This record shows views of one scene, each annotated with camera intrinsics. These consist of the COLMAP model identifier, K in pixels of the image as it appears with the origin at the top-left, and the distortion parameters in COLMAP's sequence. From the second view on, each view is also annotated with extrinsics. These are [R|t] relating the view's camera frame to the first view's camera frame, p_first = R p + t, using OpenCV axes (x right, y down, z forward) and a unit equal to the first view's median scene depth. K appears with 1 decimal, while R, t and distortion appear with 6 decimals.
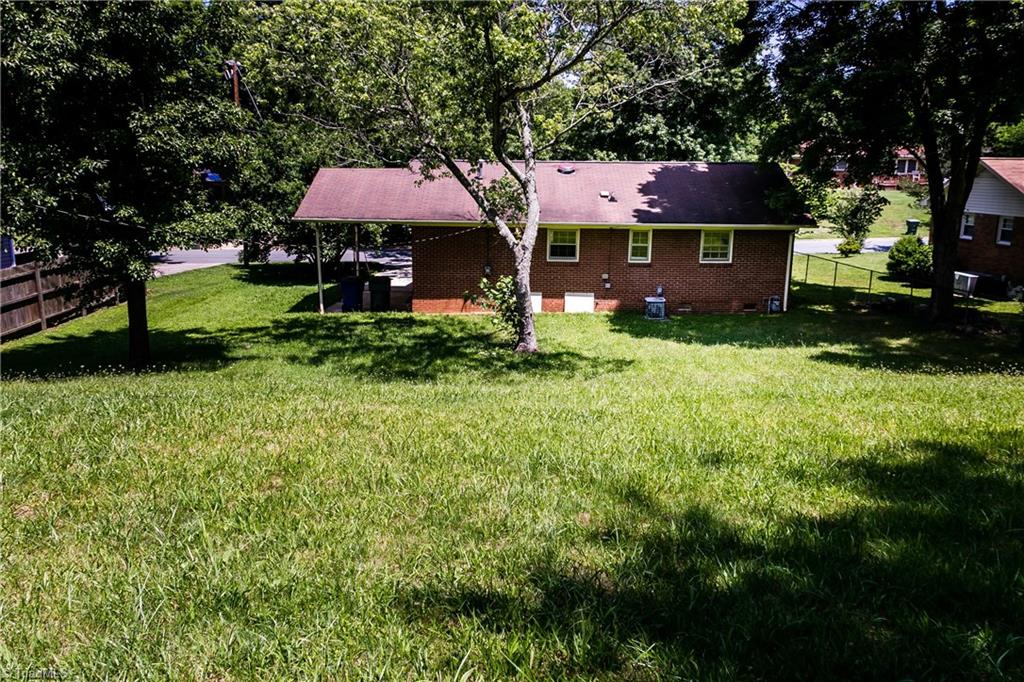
lens RADIAL K [[832.9, 0, 523.9], [0, 832.9, 342.0], [0, 0, 1]] dist [0.096478, -0.011590]
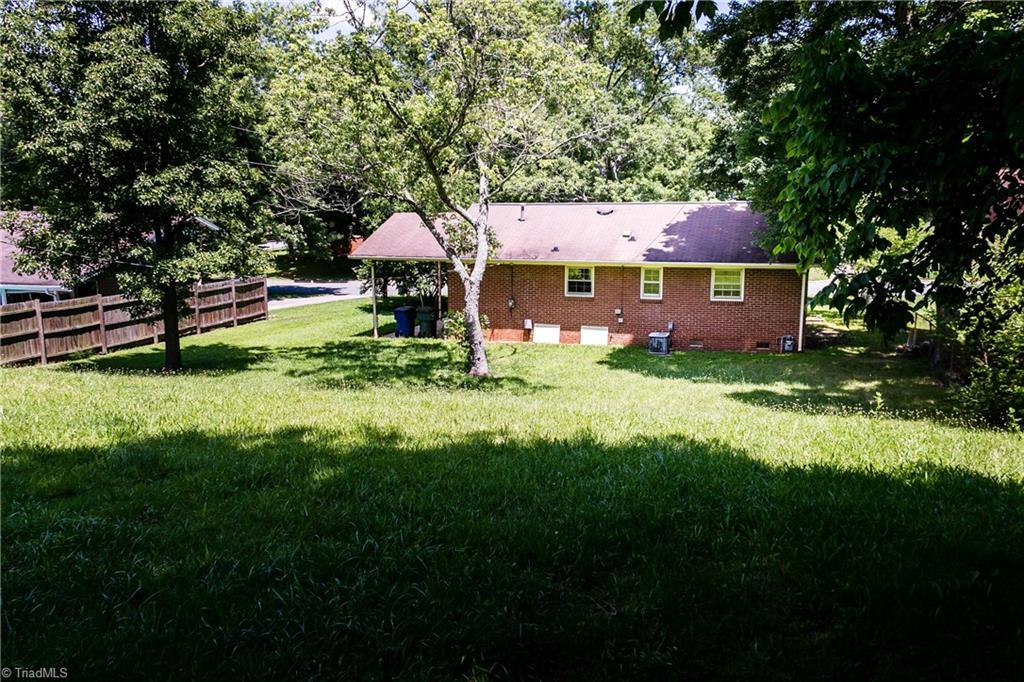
lens RADIAL K [[832.9, 0, 523.9], [0, 832.9, 342.0], [0, 0, 1]] dist [0.096478, -0.011590]
pose [[0.952442, 0.034290, -0.302784, 0.304895], [-0.047556, 0.998200, -0.036549, 0.003933], [0.300985, 0.049210, 0.952358, -0.036896]]
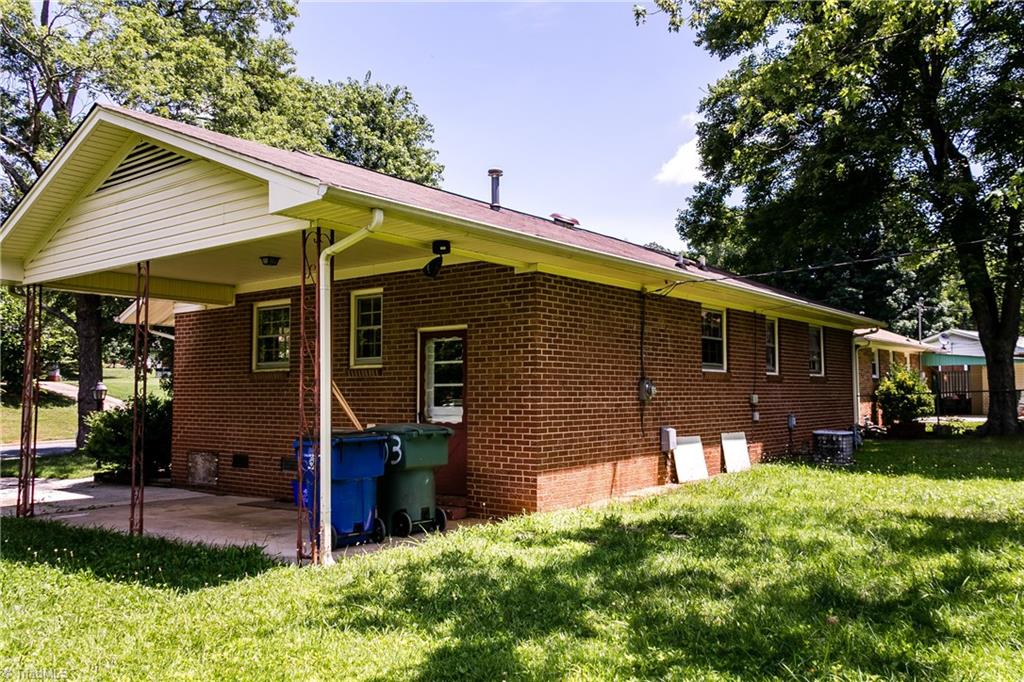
lens RADIAL K [[832.9, 0, 523.9], [0, 832.9, 342.0], [0, 0, 1]] dist [0.096478, -0.011590]
pose [[0.621270, 0.033487, 0.782880, -0.422846], [0.173429, 0.968433, -0.179053, -0.043281], [-0.764163, 0.247014, 0.595851, 0.781832]]
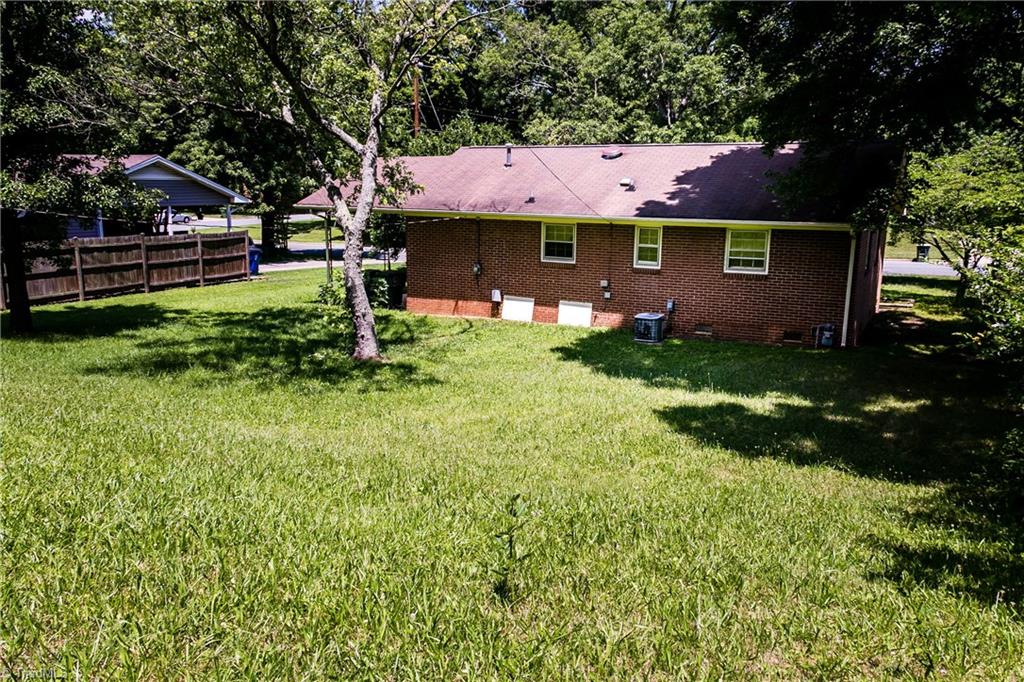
lens RADIAL K [[832.9, 0, 523.9], [0, 832.9, 342.0], [0, 0, 1]] dist [0.096478, -0.011590]
pose [[0.885592, 0.087254, -0.456194, 0.401143], [-0.096252, 0.995351, 0.003527, -0.017822], [0.454380, 0.040786, 0.889874, 0.251979]]
